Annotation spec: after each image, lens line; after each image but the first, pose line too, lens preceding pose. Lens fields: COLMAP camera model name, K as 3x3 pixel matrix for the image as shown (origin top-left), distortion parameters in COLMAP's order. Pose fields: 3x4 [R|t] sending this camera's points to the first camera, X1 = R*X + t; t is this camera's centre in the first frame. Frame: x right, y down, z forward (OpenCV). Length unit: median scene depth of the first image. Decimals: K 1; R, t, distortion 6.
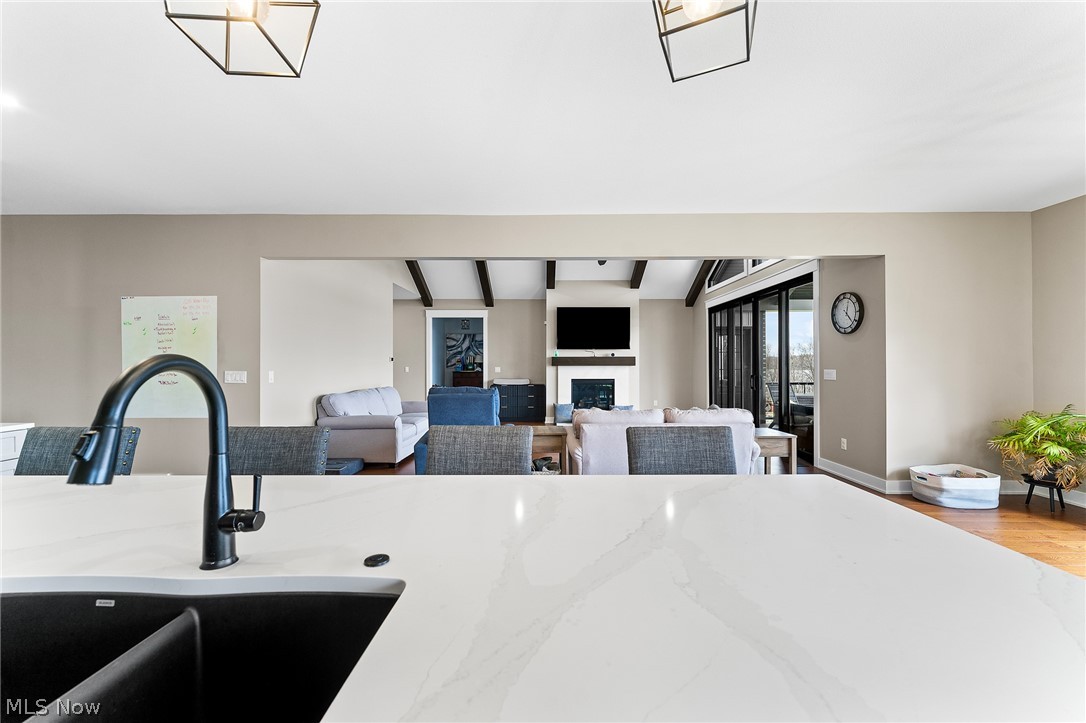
lens RADIAL K [[430.9, 0, 549.8], [0, 430.9, 363.4], [0, 0, 1]] dist [-0.001108, 0.000521]
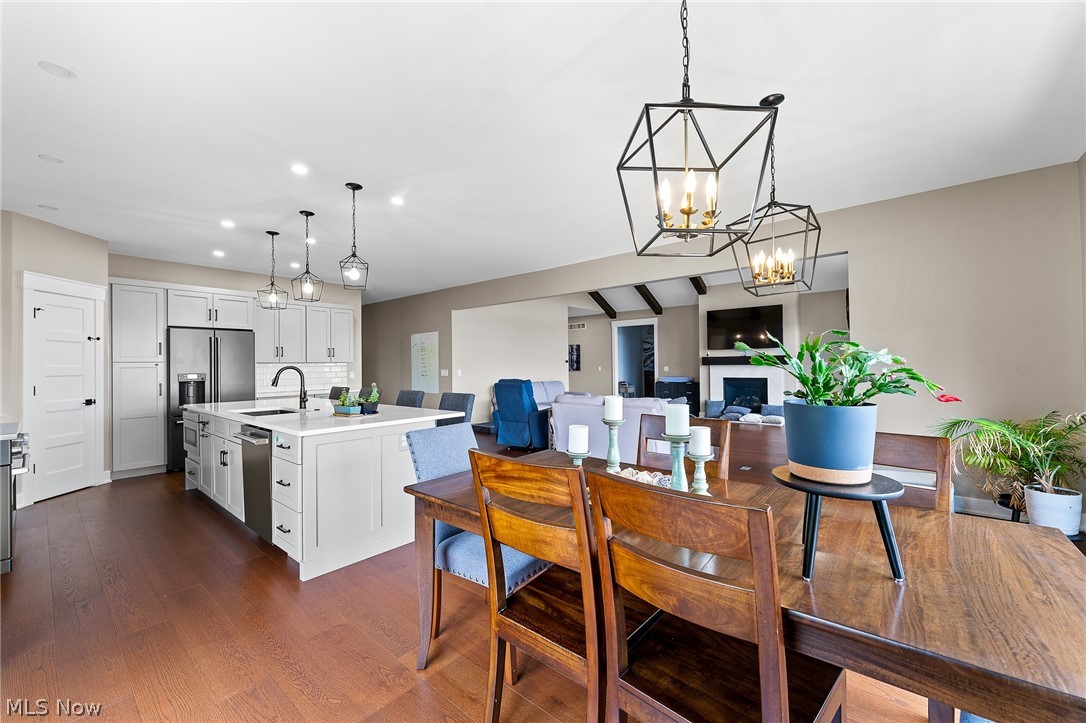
lens RADIAL K [[430.9, 0, 546.3], [0, 430.9, 360.5], [0, 0, 1]] dist [-0.001108, 0.000521]
pose [[0.763445, -0.014480, -0.645711, 0.404527], [0.010871, 0.999895, -0.009569, -0.000189], [0.645782, 0.000286, 0.763522, -0.085567]]
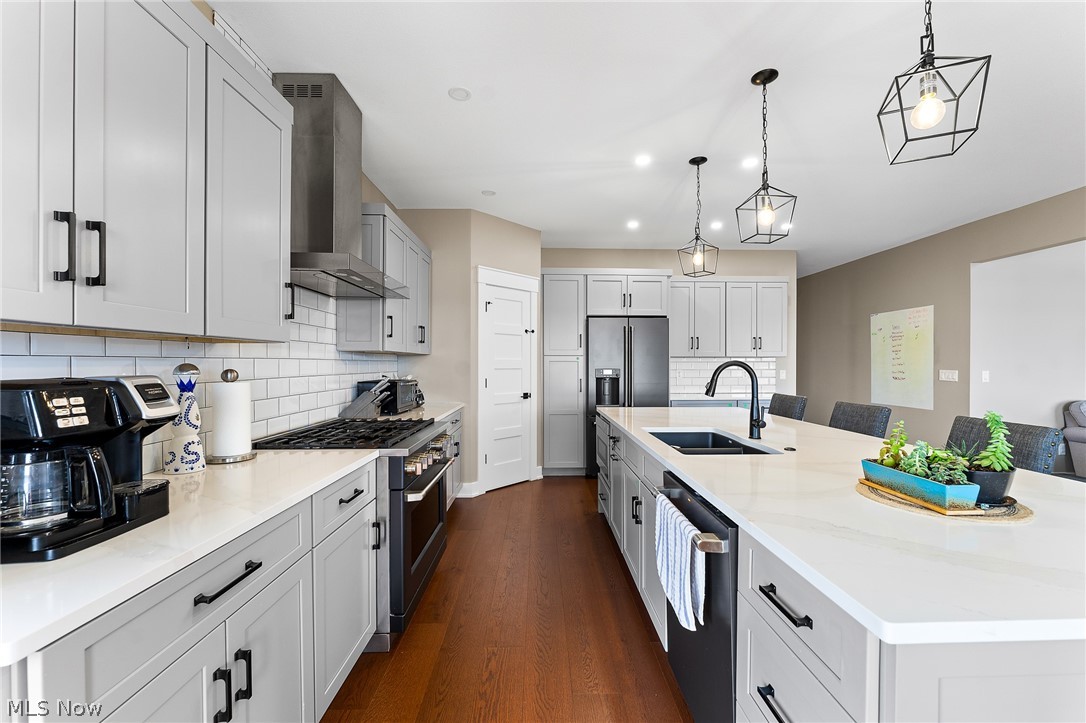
lens RADIAL K [[430.9, 0, 550.3], [0, 430.9, 363.7], [0, 0, 1]] dist [-0.001108, 0.000521]
pose [[0.026907, 0.002622, -0.999635, 0.168546], [-0.000342, 0.999997, 0.002614, -0.000653], [0.999638, 0.000272, 0.026908, -0.031322]]
